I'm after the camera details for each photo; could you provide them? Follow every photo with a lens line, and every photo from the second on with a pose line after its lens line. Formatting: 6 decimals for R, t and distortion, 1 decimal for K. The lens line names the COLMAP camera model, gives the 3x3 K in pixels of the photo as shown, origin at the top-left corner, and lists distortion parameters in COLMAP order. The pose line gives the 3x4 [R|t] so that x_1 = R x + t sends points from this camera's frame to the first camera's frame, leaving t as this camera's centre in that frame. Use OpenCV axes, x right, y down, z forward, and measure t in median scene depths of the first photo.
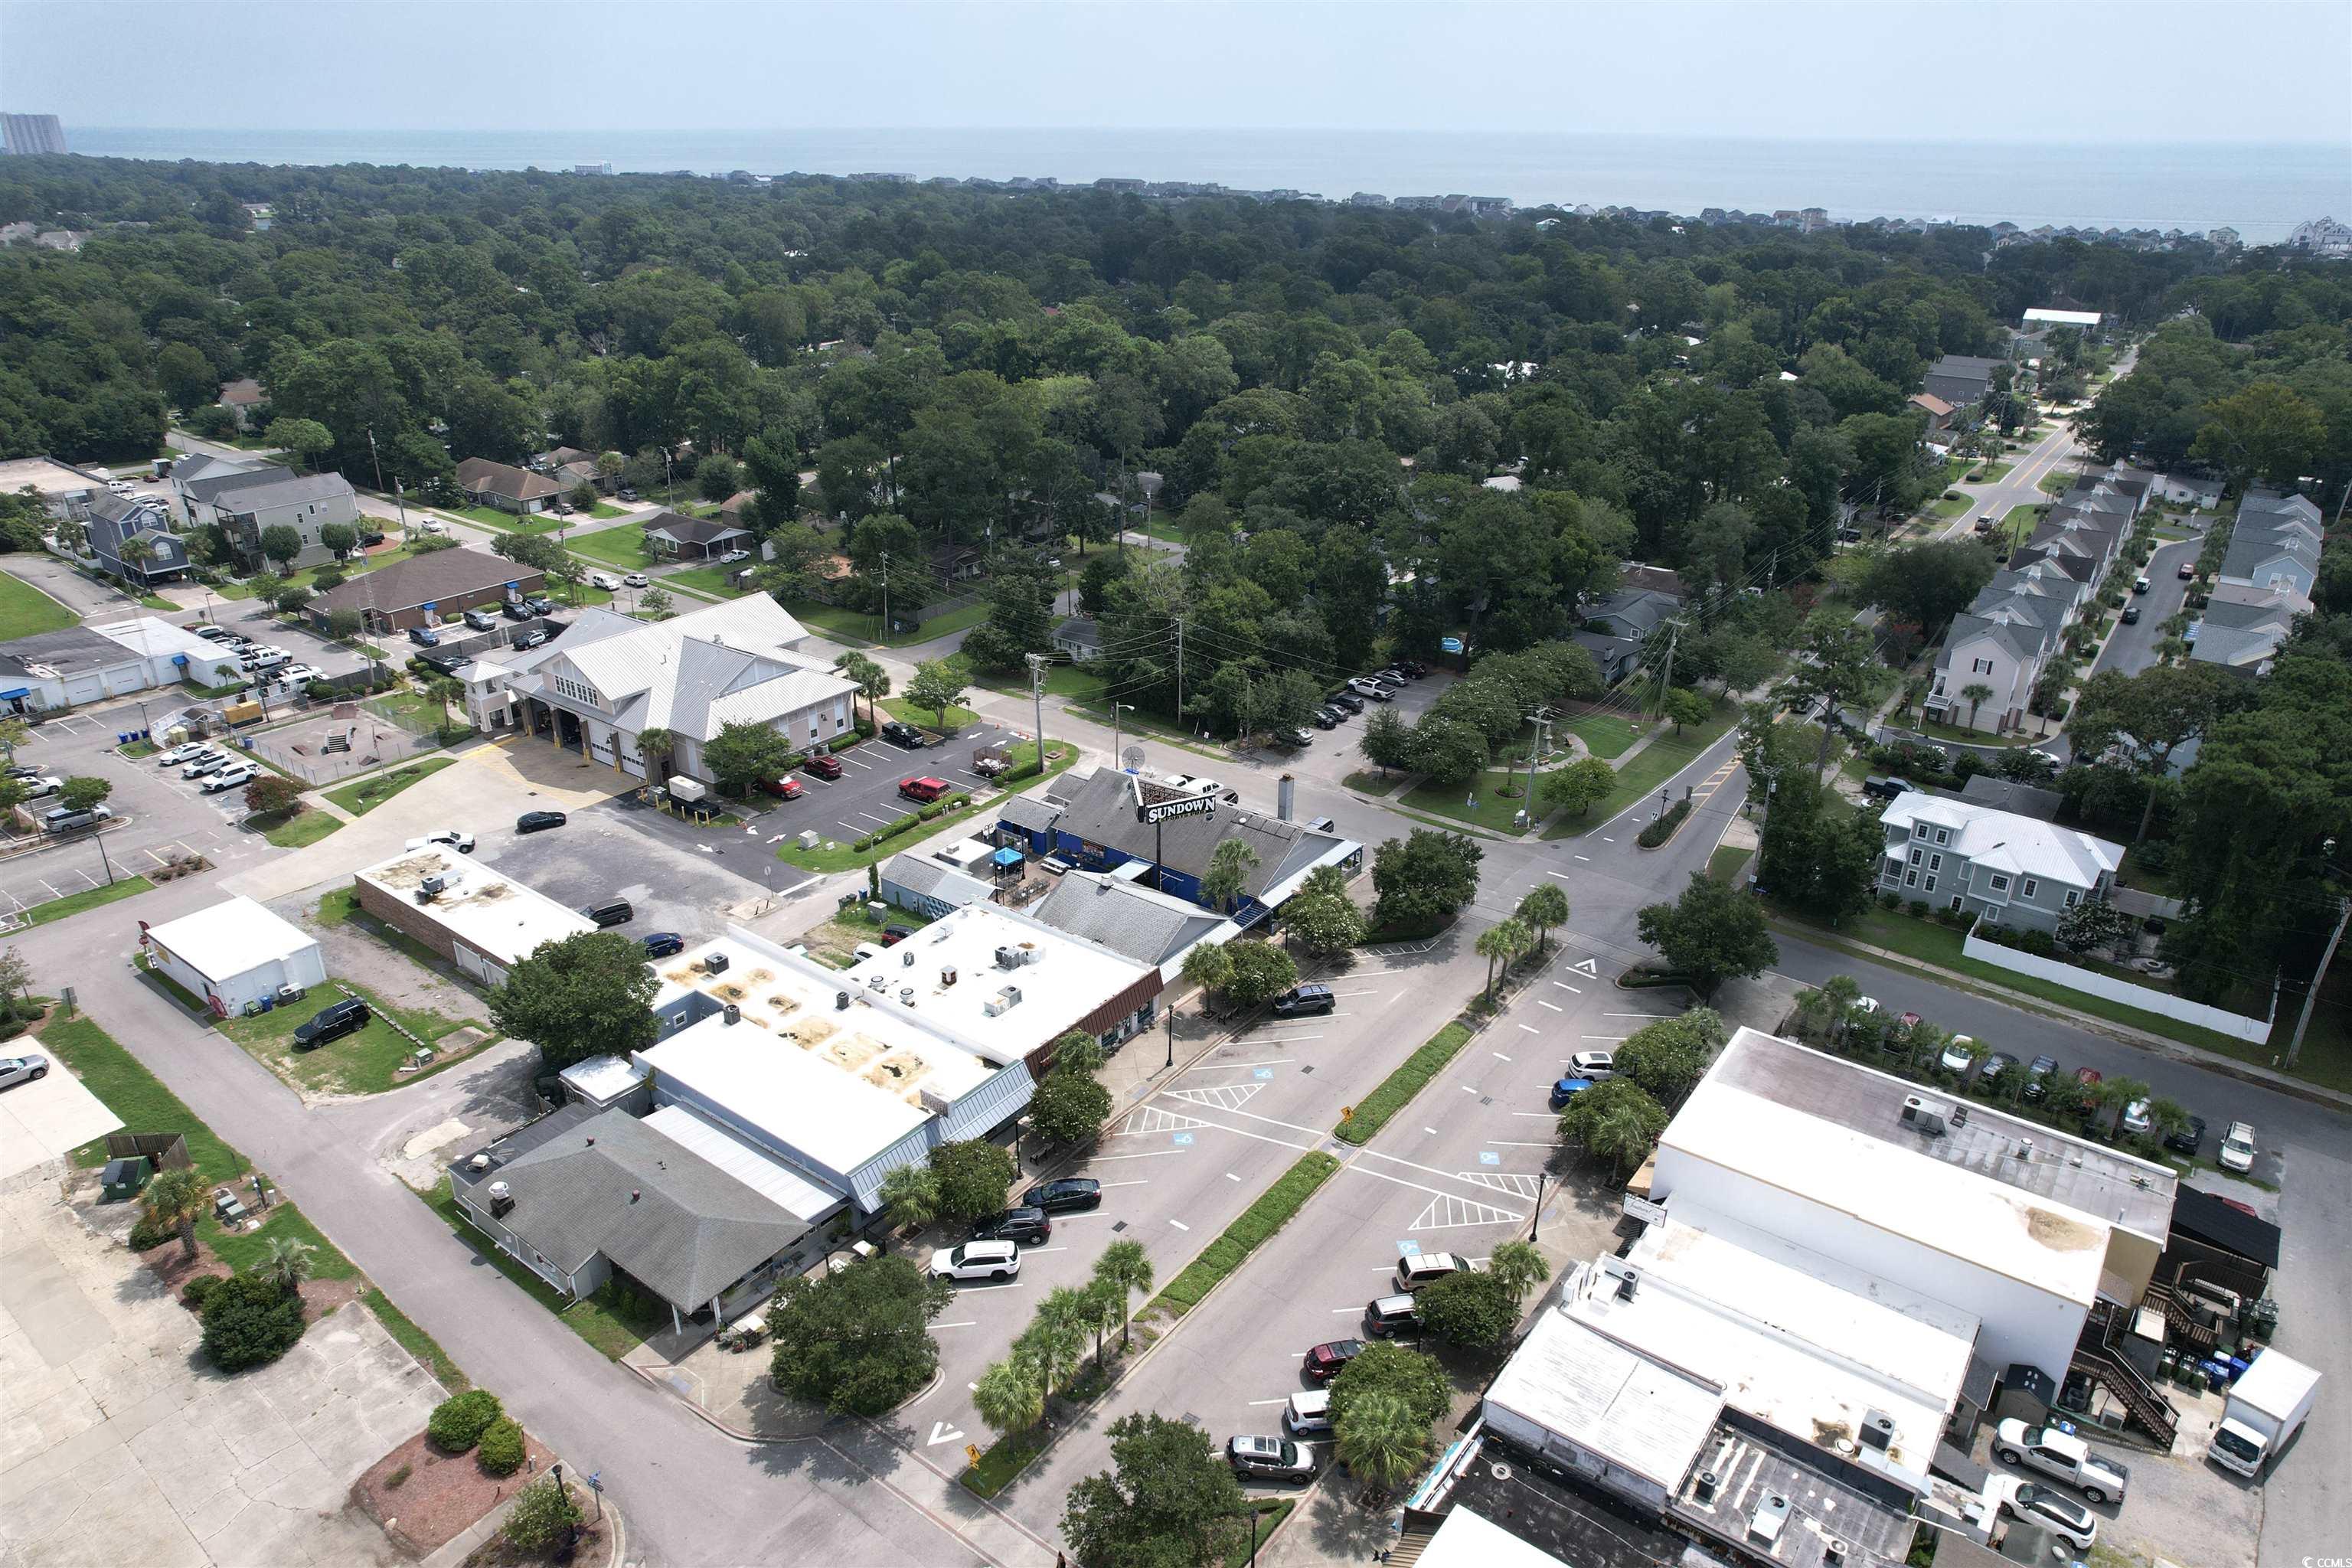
lens RADIAL K [[1501.9, 0, 1180.7], [0, 1501.9, 790.3], [0, 0, 1]] dist [-0.068068, 0.059670]
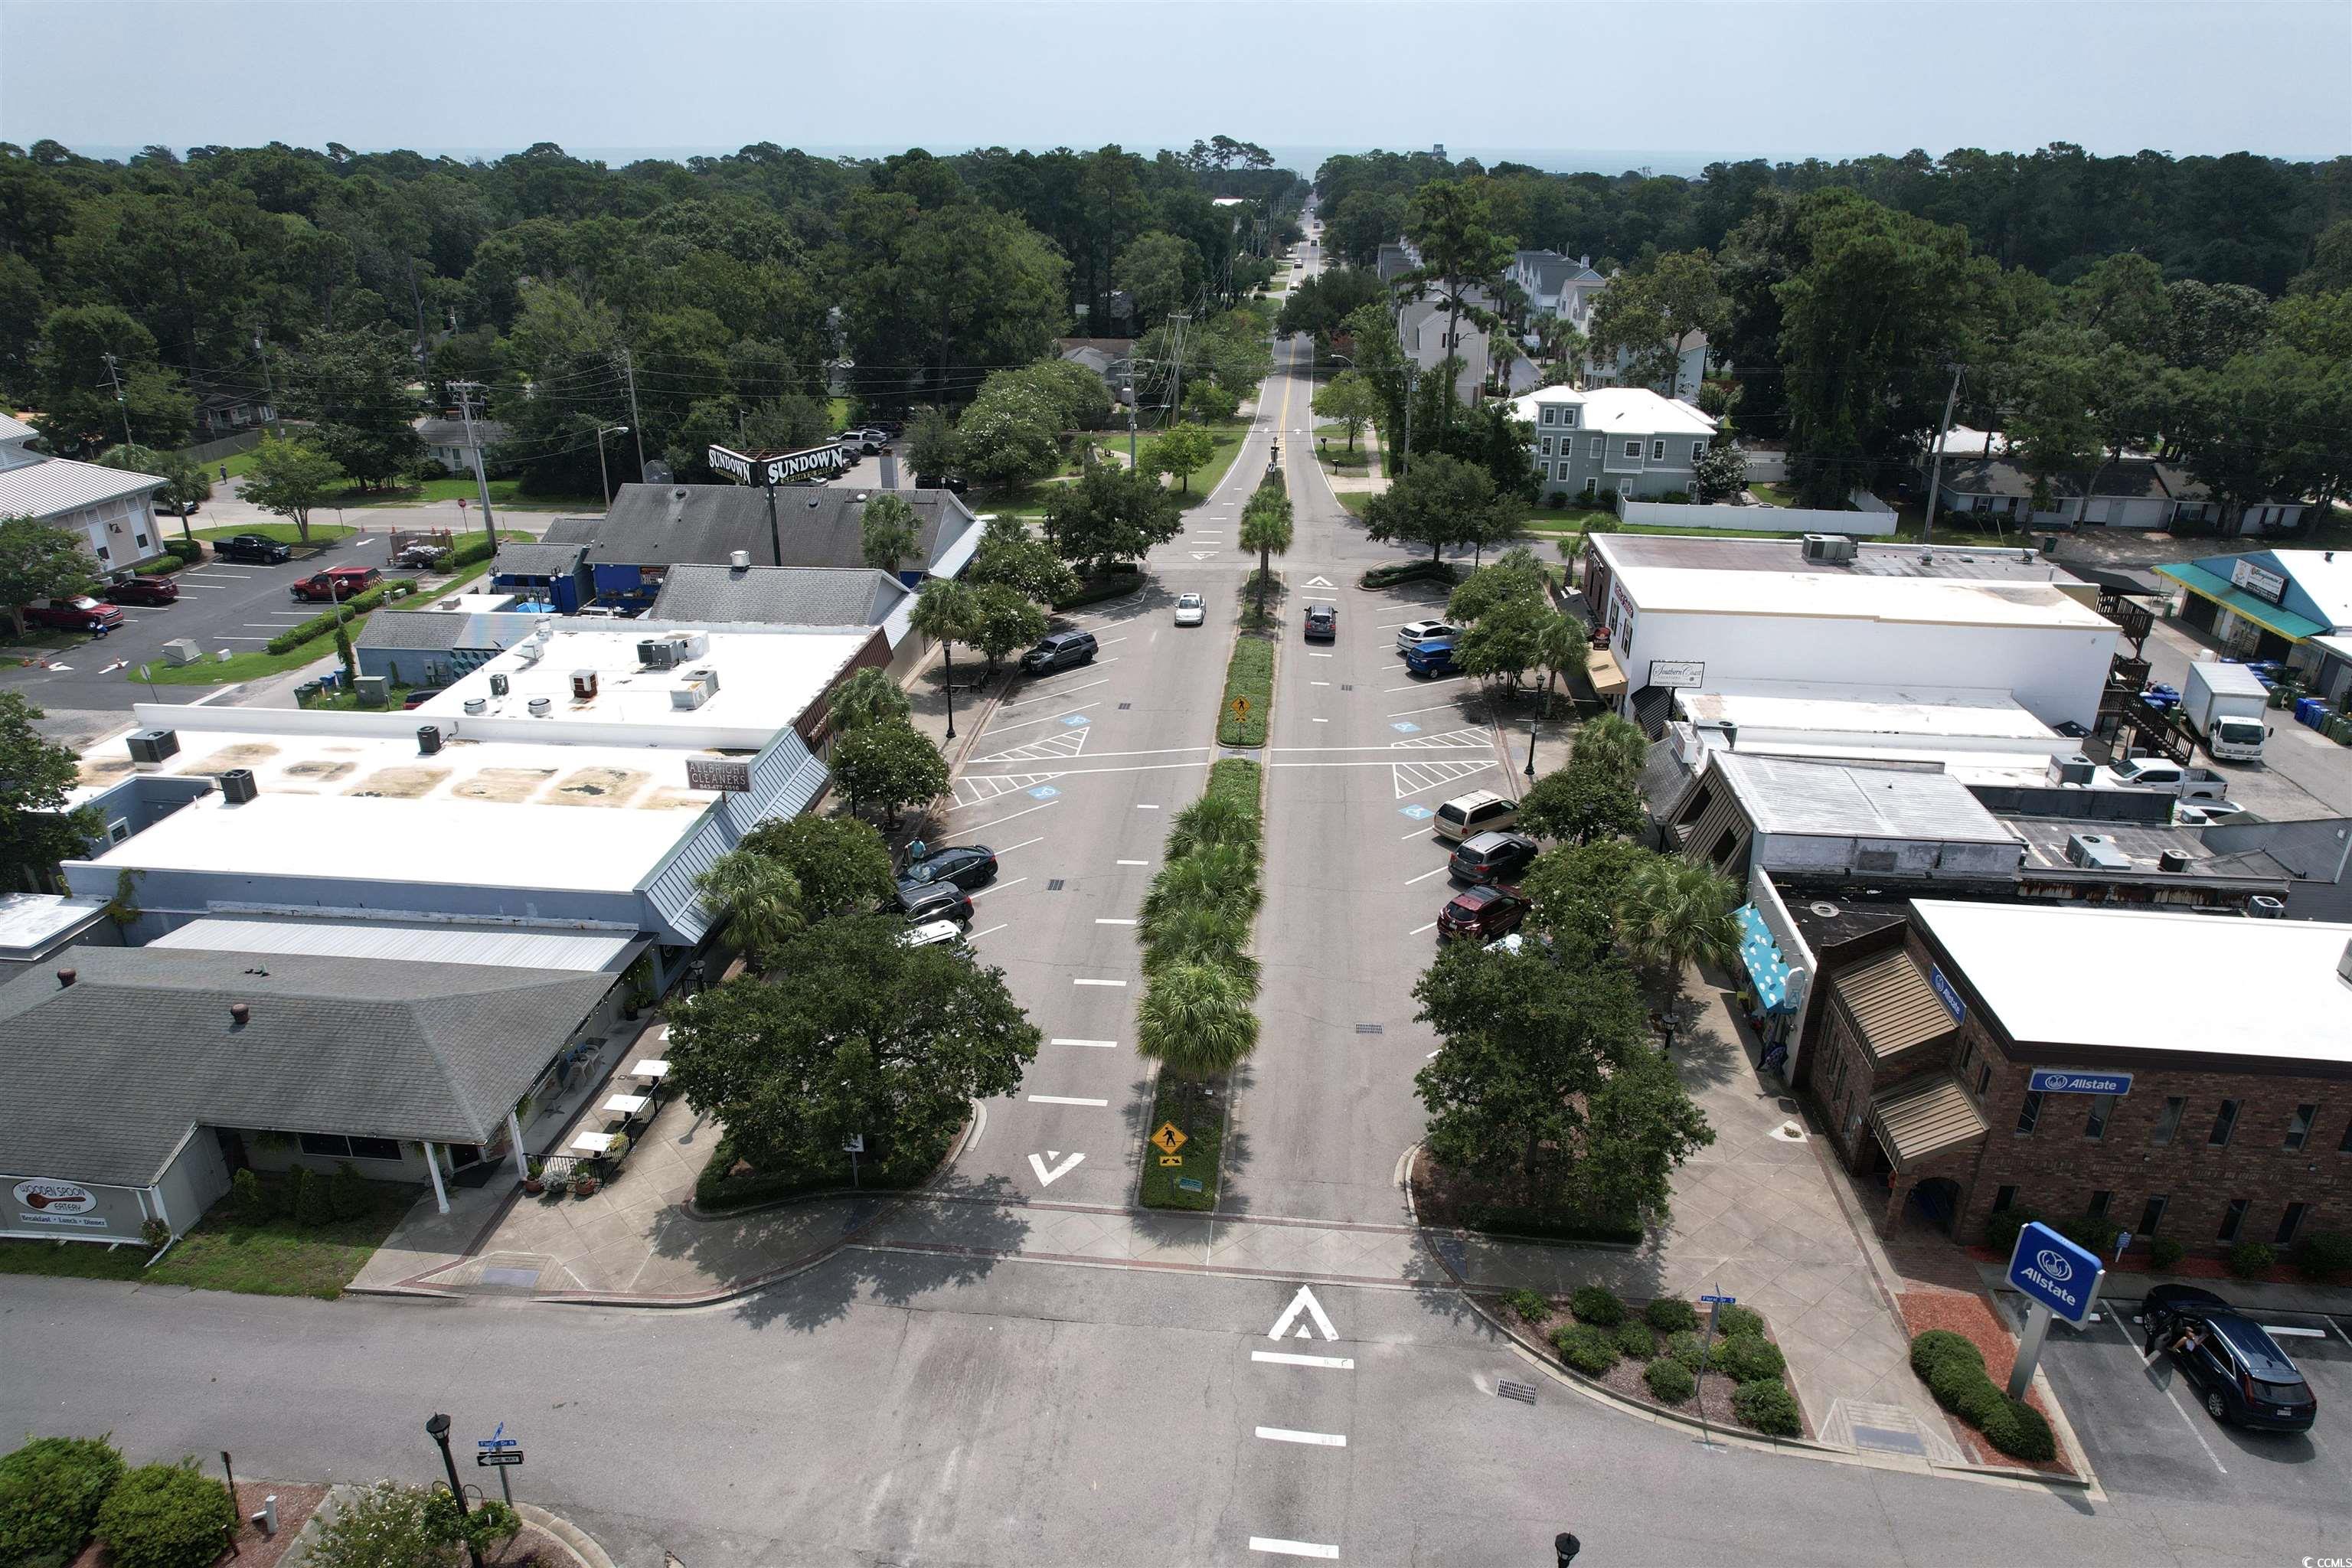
lens RADIAL K [[1501.9, 0, 1182.3], [0, 1501.9, 788.9], [0, 0, 1]] dist [-0.068068, 0.059670]
pose [[0.854930, -0.213361, 0.472834, -0.247127], [0.215082, 0.975254, 0.051184, 0.190250], [-0.472054, 0.057939, 0.879664, 0.323239]]
